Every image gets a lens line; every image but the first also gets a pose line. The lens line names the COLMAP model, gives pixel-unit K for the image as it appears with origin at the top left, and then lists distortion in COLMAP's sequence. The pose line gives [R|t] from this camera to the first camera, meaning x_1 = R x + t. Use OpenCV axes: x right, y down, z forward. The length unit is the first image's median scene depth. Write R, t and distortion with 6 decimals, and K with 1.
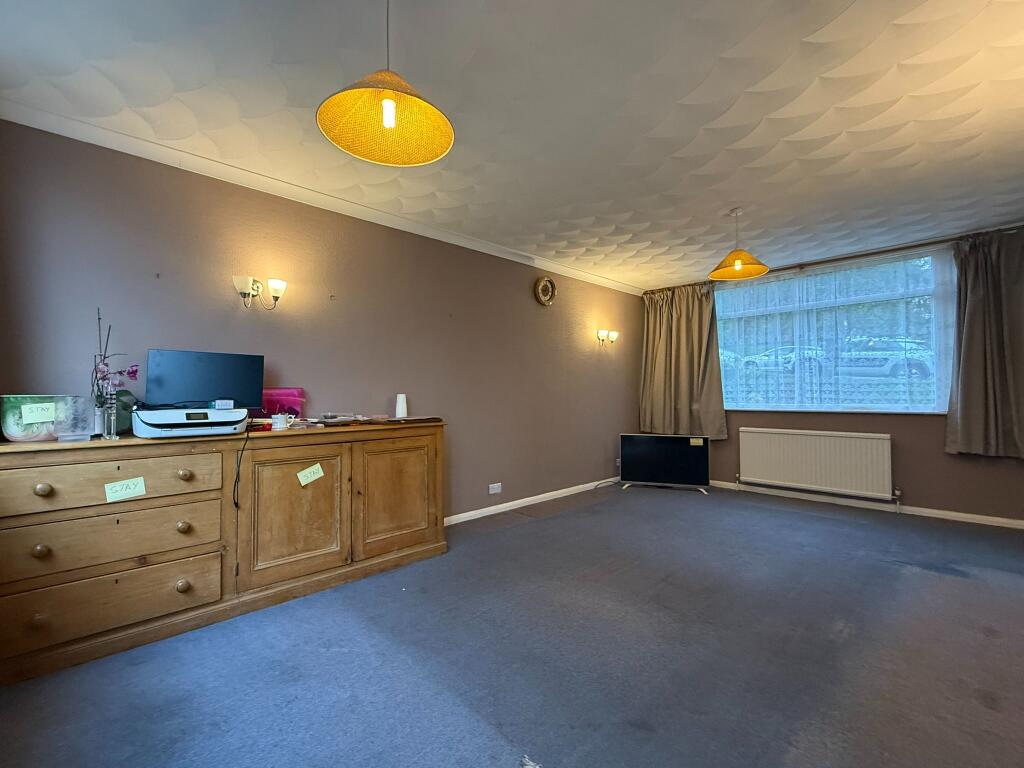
lens RADIAL K [[448.0, 0, 504.5], [0, 448.0, 389.0], [0, 0, 1]] dist [0.000395, -0.000156]
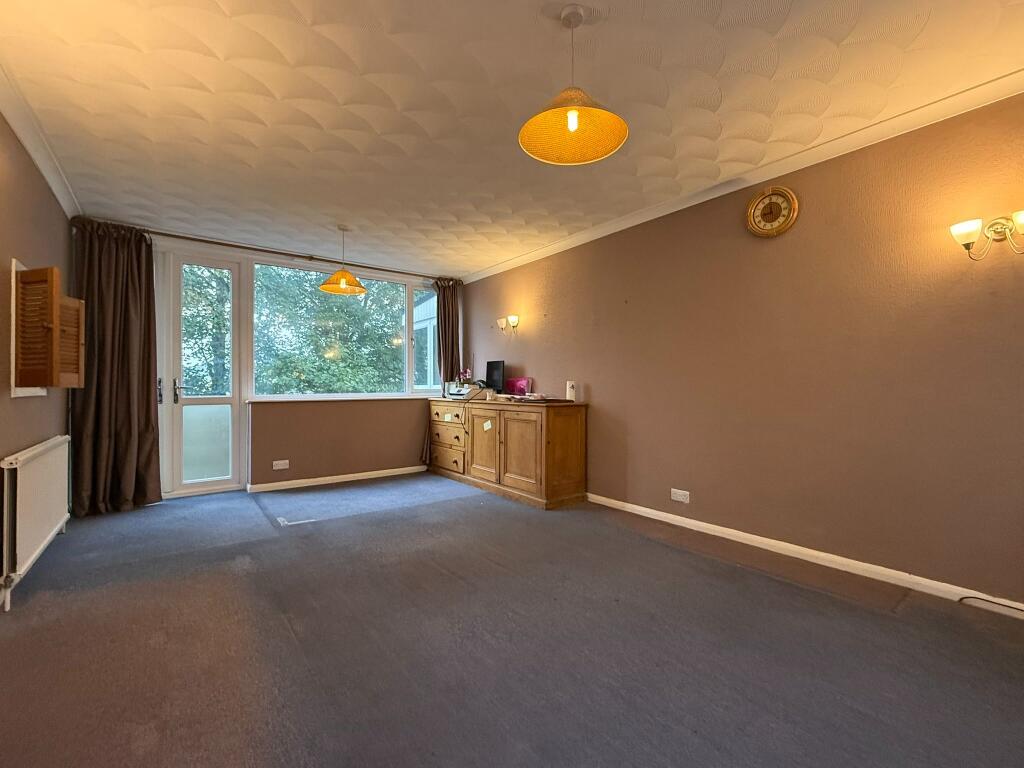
lens RADIAL K [[448.0, 0, 504.6], [0, 448.0, 379.9], [0, 0, 1]] dist [0.000395, -0.000156]
pose [[-0.118521, 0.001827, -0.992950, 1.315353], [0.019803, 0.999804, -0.000524, 0.007160], [0.992754, -0.019726, -0.118534, 1.238975]]
